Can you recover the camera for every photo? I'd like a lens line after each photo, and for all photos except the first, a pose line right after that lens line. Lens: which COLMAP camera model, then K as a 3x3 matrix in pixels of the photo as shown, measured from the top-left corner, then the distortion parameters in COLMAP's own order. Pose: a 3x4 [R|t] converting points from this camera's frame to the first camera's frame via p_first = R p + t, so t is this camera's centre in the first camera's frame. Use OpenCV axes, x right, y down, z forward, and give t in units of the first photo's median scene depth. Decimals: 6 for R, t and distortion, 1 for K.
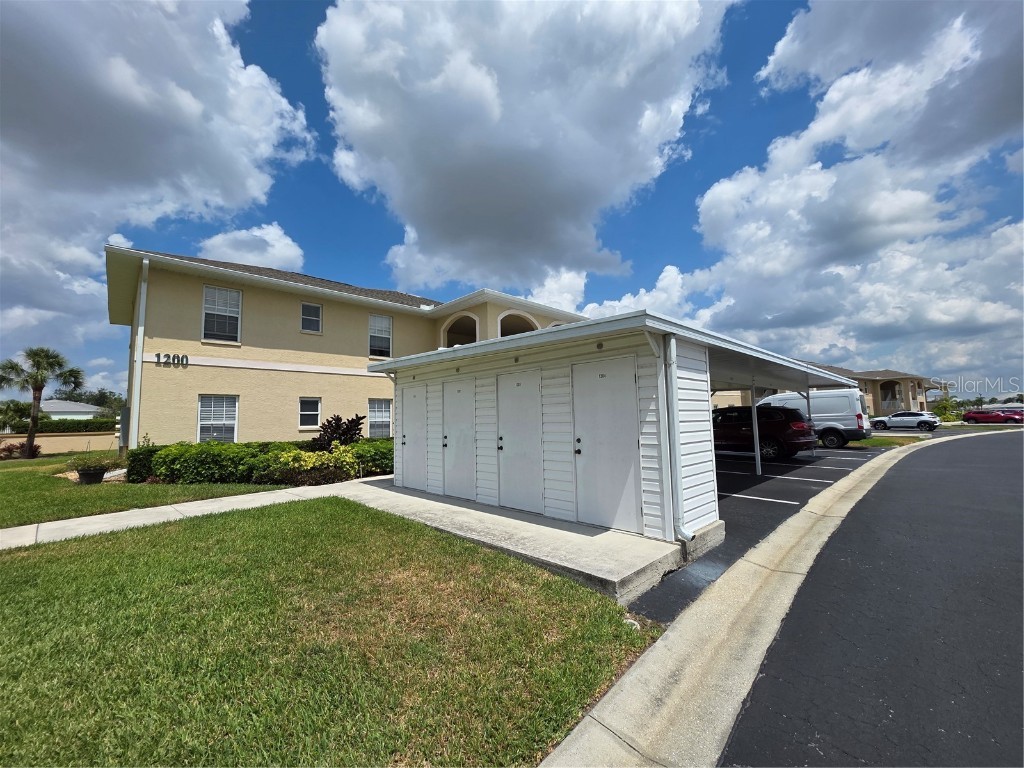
lens RADIAL K [[409.2, 0, 515.1], [0, 409.2, 390.1], [0, 0, 1]] dist [0.001155, 0.000311]
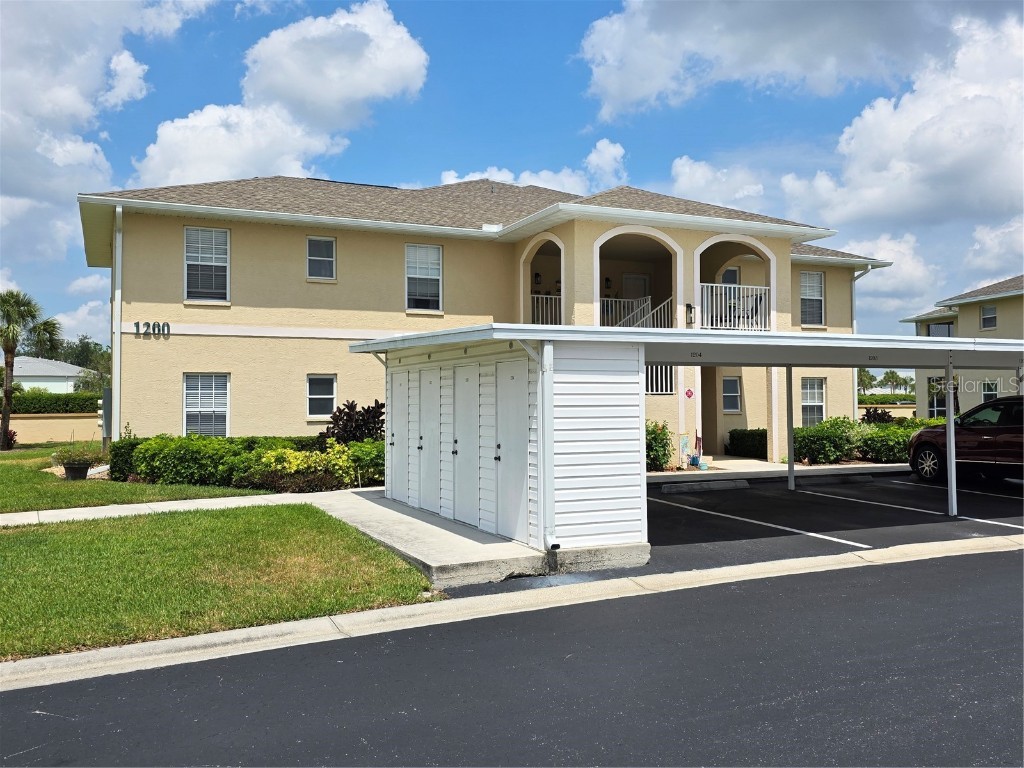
lens RADIAL K [[908.0, 0, 545.3], [0, 908.0, 382.6], [0, 0, 1]] dist [0.065699, -0.057163]
pose [[0.947605, 0.008659, -0.319326, 0.426376], [0.010240, 0.998295, 0.057457, -0.064133], [0.319279, -0.057717, 0.945901, -0.415667]]
